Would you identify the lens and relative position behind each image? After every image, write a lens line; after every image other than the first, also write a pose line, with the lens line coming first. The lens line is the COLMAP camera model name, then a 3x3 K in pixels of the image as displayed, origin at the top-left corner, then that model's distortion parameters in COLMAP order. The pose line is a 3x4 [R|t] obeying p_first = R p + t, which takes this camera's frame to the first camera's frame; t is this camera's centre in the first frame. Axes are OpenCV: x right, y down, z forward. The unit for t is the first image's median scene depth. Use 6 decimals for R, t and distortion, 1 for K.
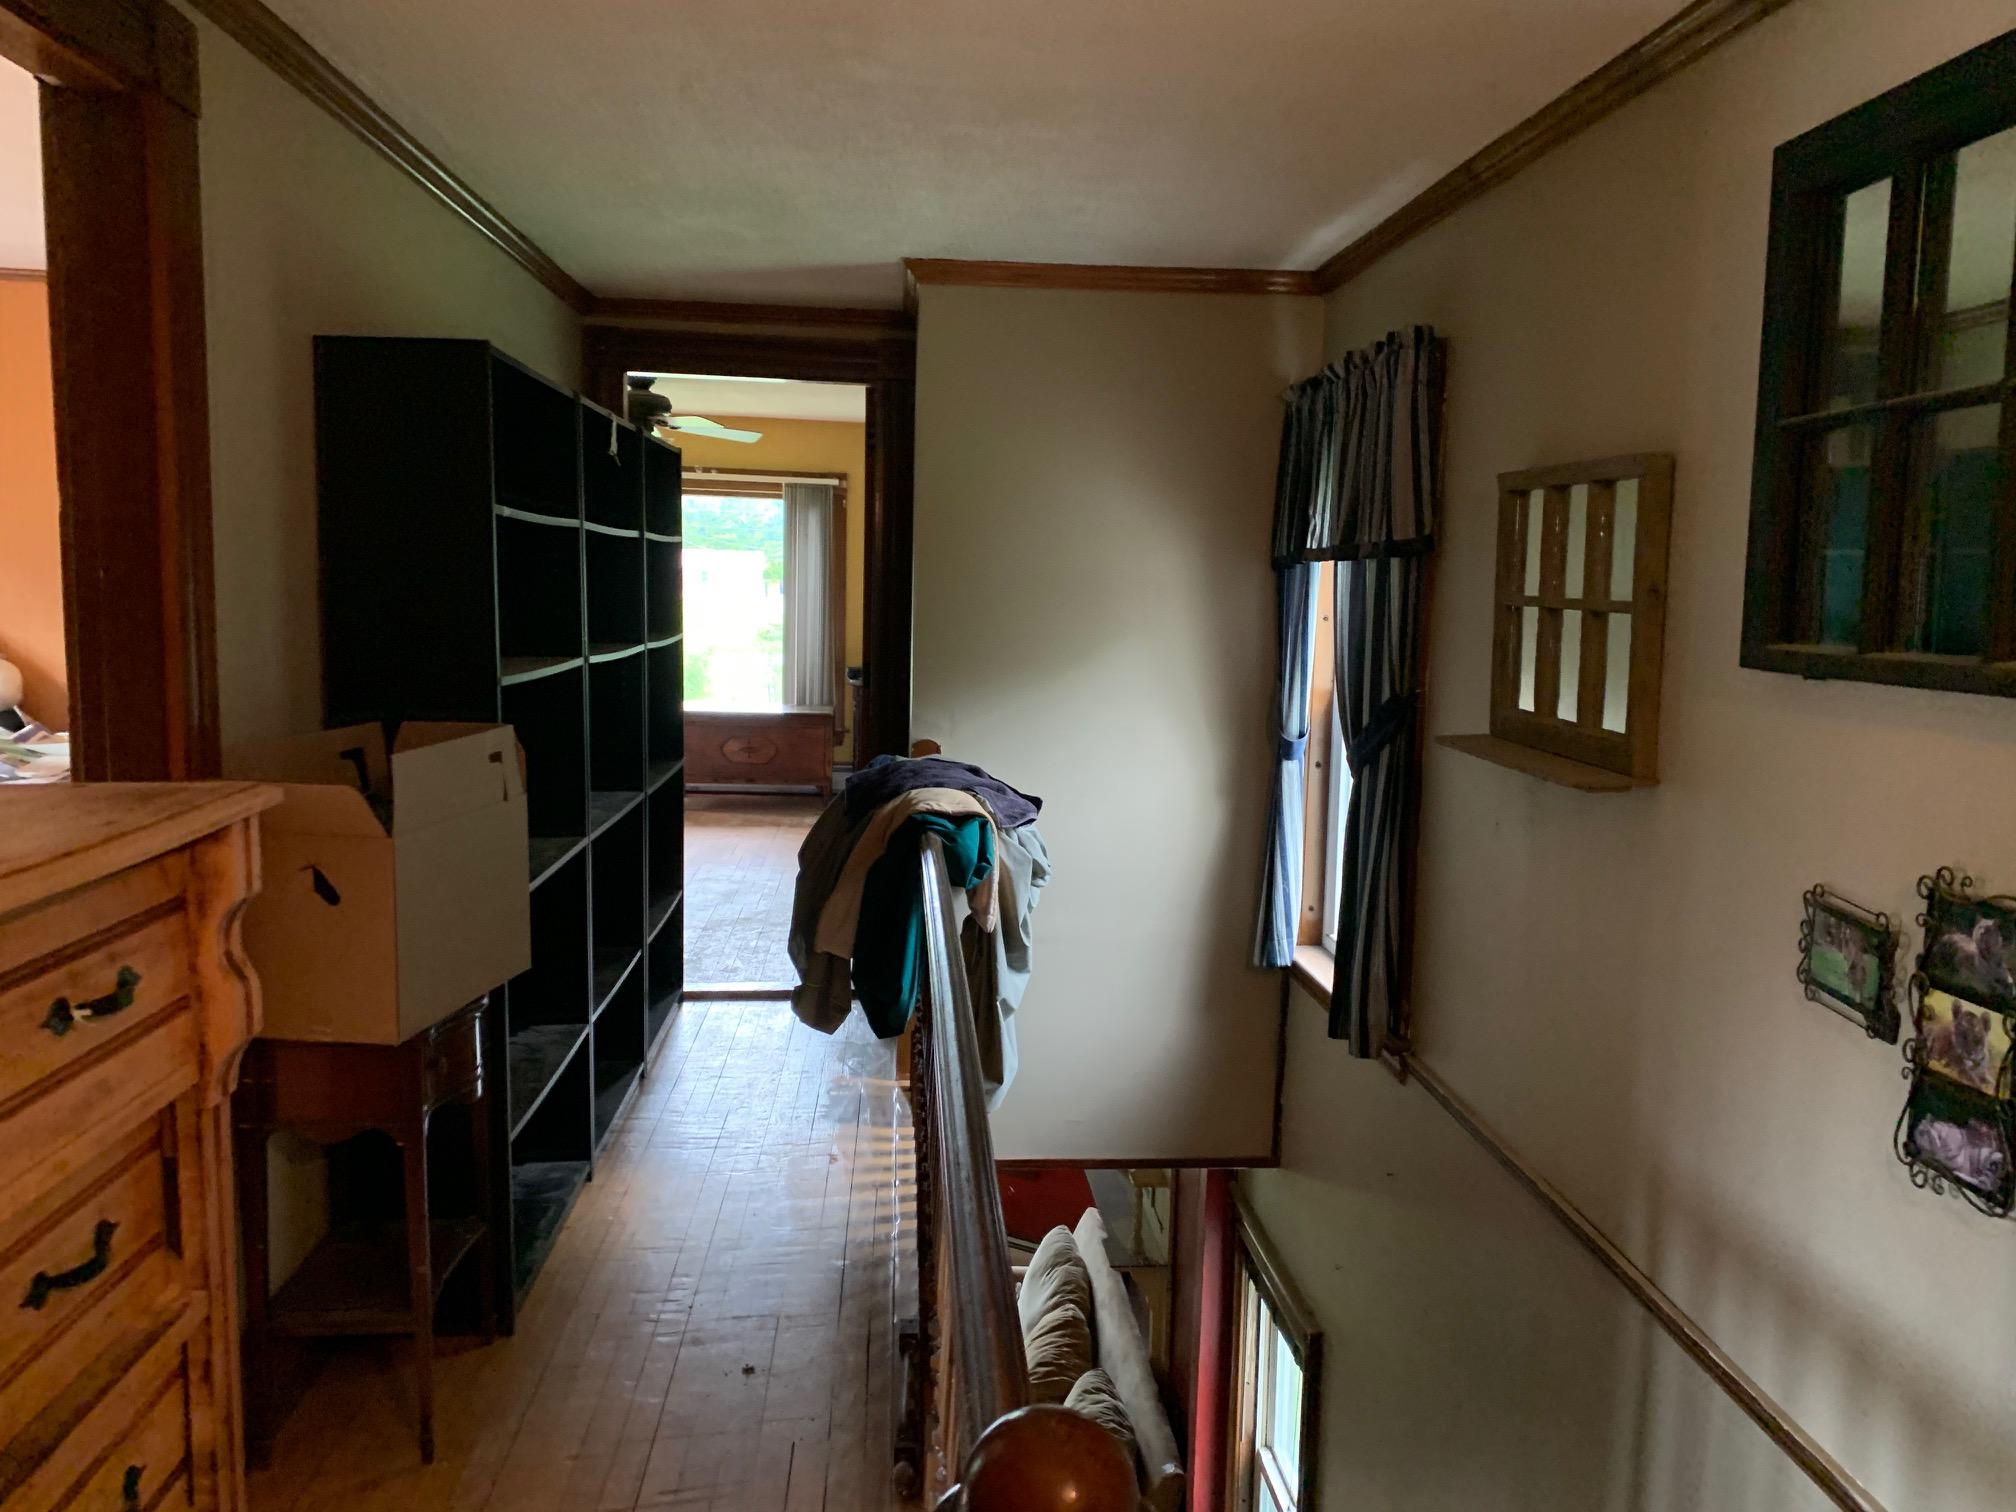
lens RADIAL K [[1548.4, 0, 1009.6], [0, 1548.4, 751.8], [0, 0, 1]] dist [-0.002100, -0.000349]
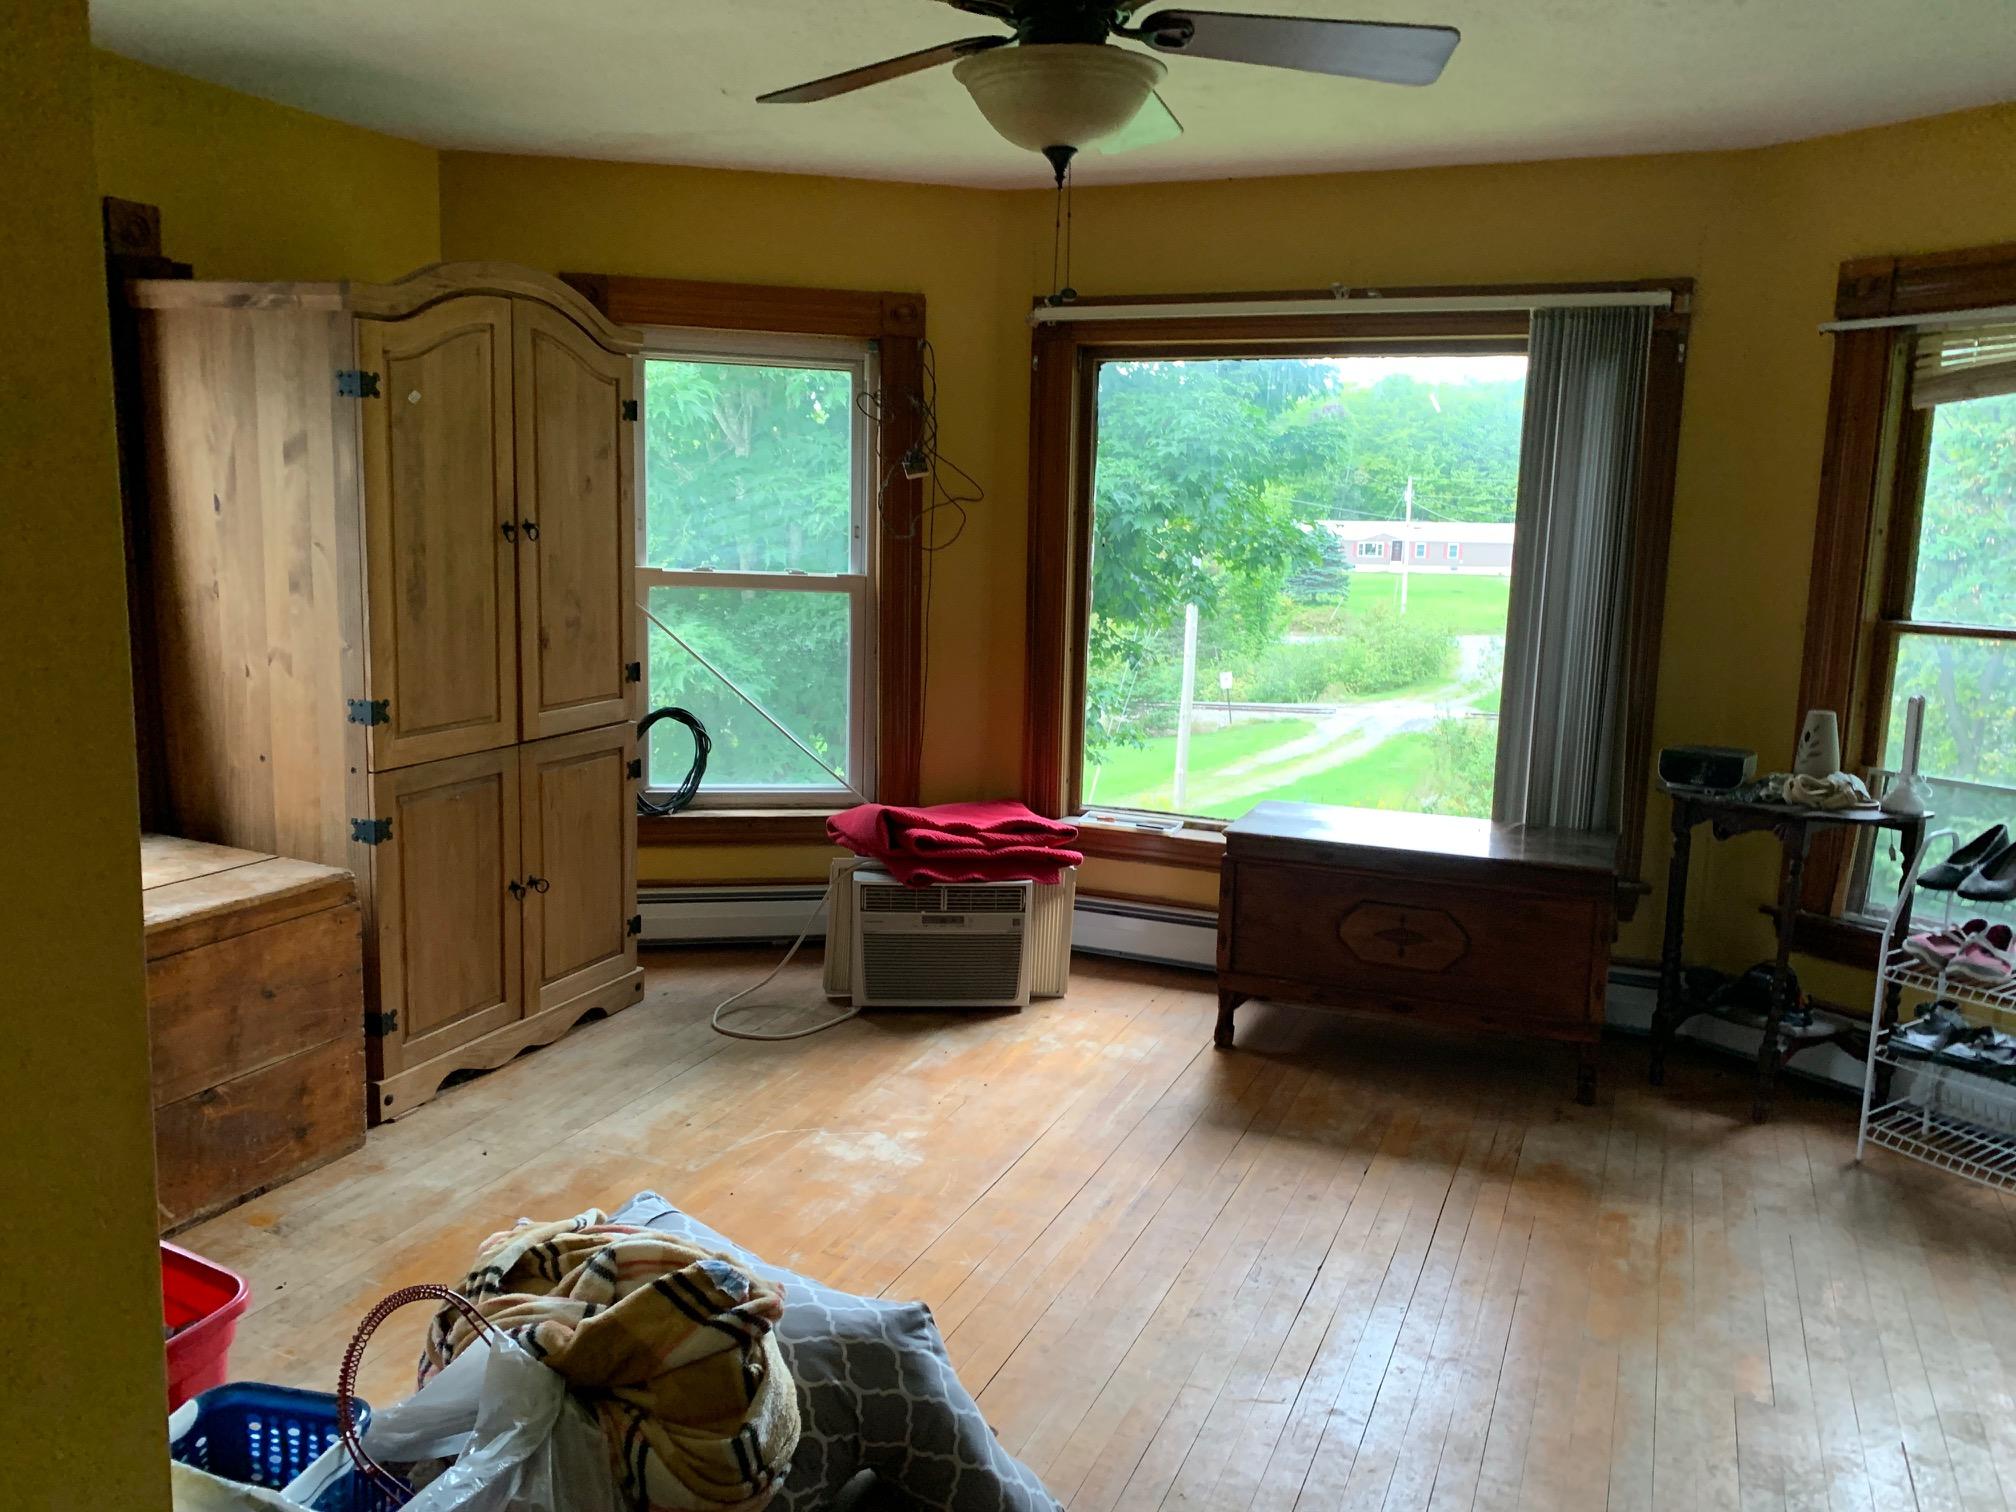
lens RADIAL K [[1548.4, 0, 1010.5], [0, 1548.4, 758.7], [0, 0, 1]] dist [-0.002100, -0.000349]
pose [[0.889754, 0.069025, -0.451191, -0.072773], [-0.060961, 0.997614, 0.032403, -0.055097], [0.452351, -0.001326, 0.891839, 0.554711]]
